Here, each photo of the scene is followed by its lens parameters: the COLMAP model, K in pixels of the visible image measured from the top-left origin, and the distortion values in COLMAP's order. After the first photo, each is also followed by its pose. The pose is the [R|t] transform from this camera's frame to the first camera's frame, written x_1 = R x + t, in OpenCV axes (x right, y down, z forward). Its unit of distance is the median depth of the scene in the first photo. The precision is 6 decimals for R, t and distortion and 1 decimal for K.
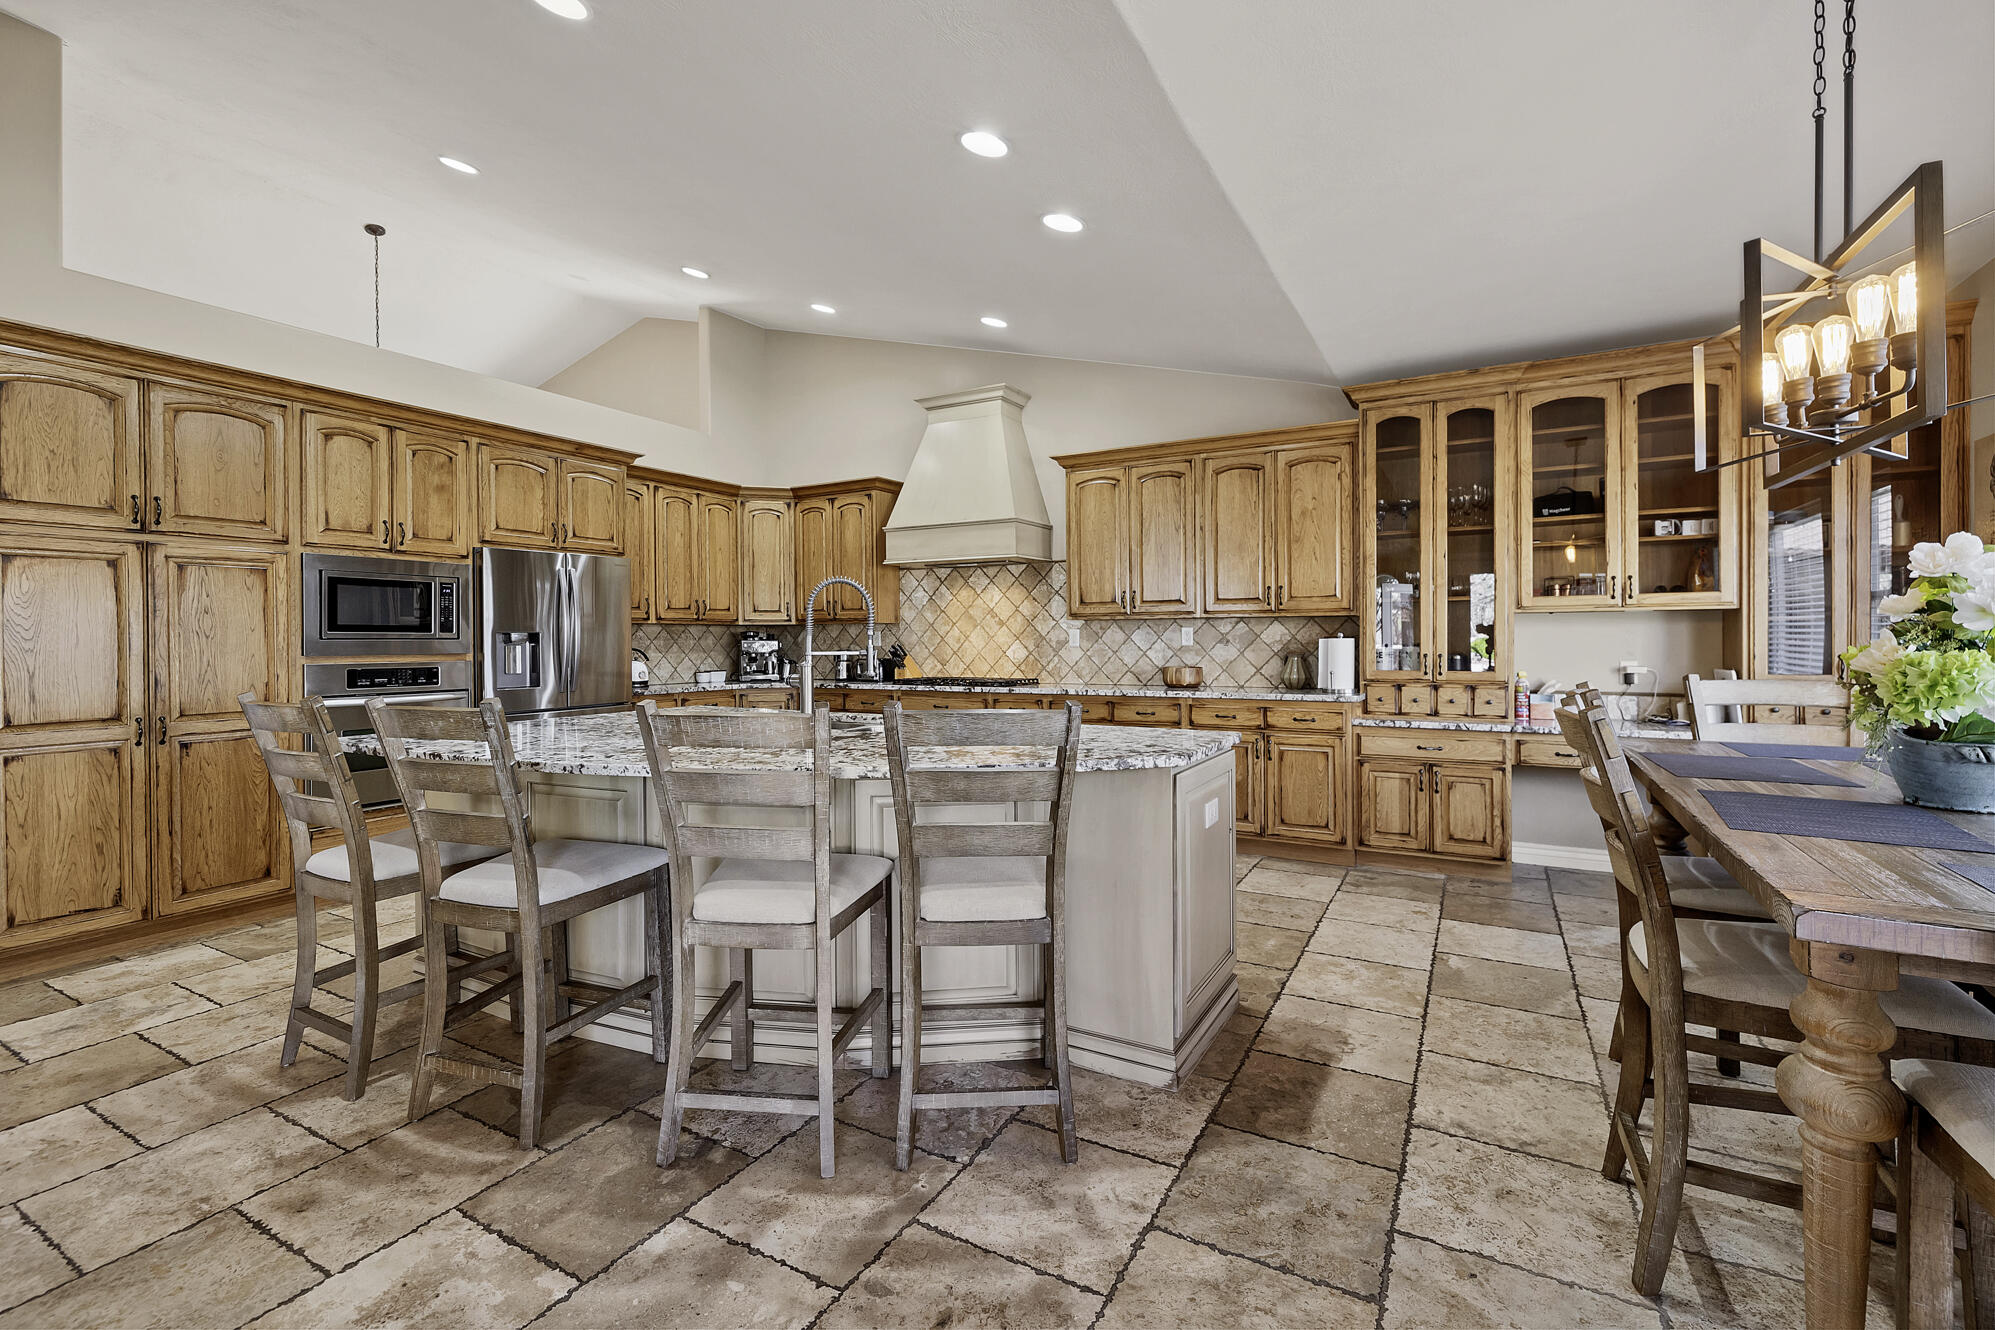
lens RADIAL K [[865.9, 0, 1000.7], [0, 865.9, 644.8], [0, 0, 1]] dist [0.002666, 0.000182]
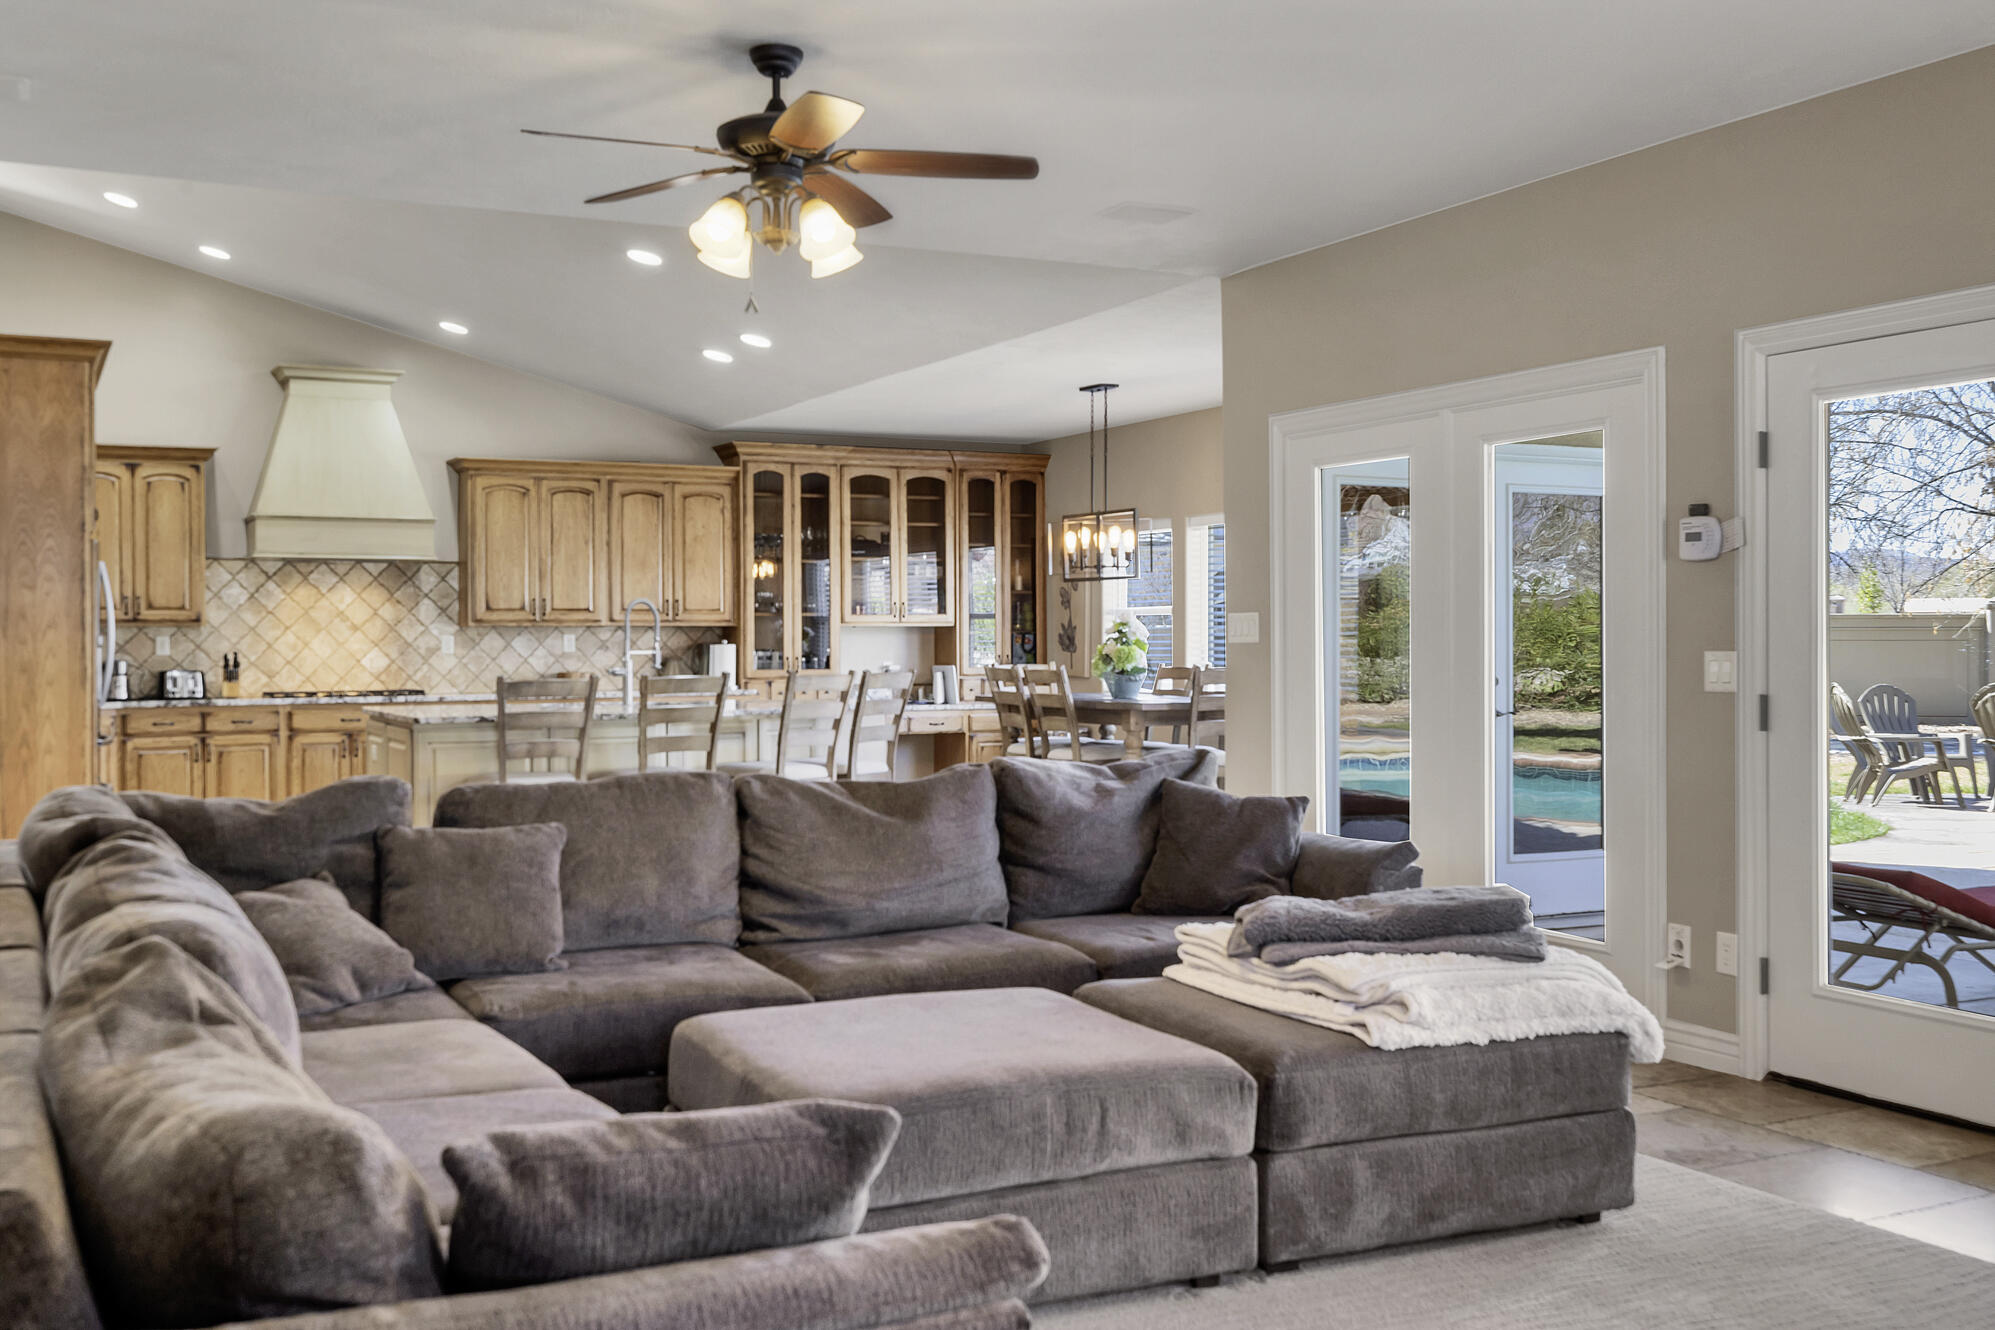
lens RADIAL K [[2000.7, 0, 990.4], [0, 2000.7, 661.5], [0, 0, 1]] dist [0.017838, 0.000000]
pose [[0.561015, -0.005722, 0.827786, -1.747390], [0.008713, 0.999962, 0.001008, 0.016603], [-0.827760, 0.006647, 0.561044, -0.895269]]
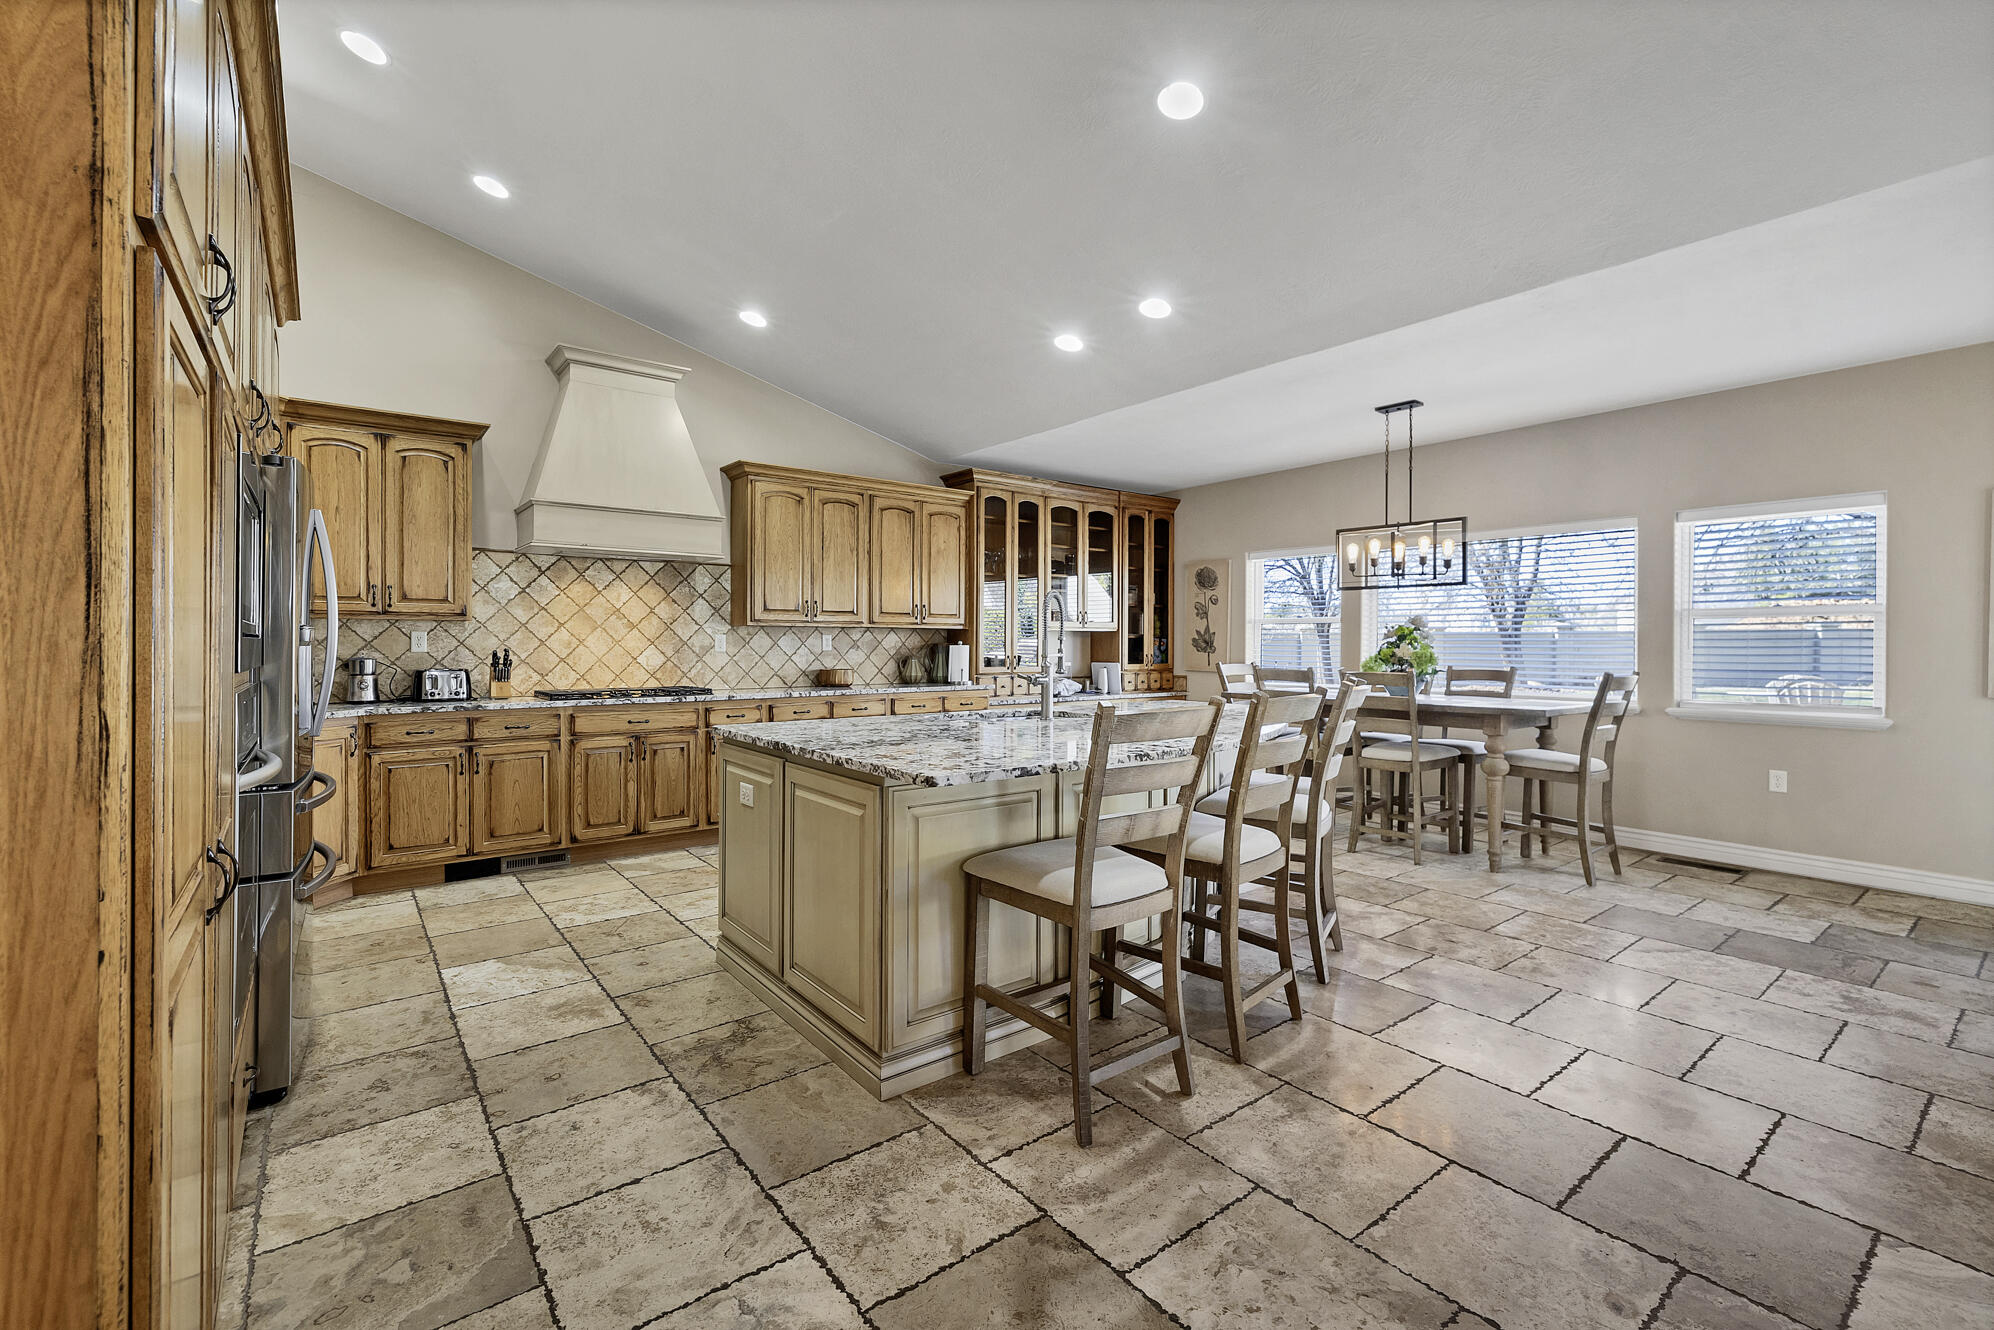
lens RADIAL K [[865.5, 0, 1001.0], [0, 865.5, 650.5], [0, 0, 1]] dist [0.002666, 0.000182]
pose [[0.382251, -0.001499, 0.924057, -0.890069], [0.001225, 0.999999, 0.001116, -0.000172], [-0.924058, 0.000705, 0.382253, 0.409867]]
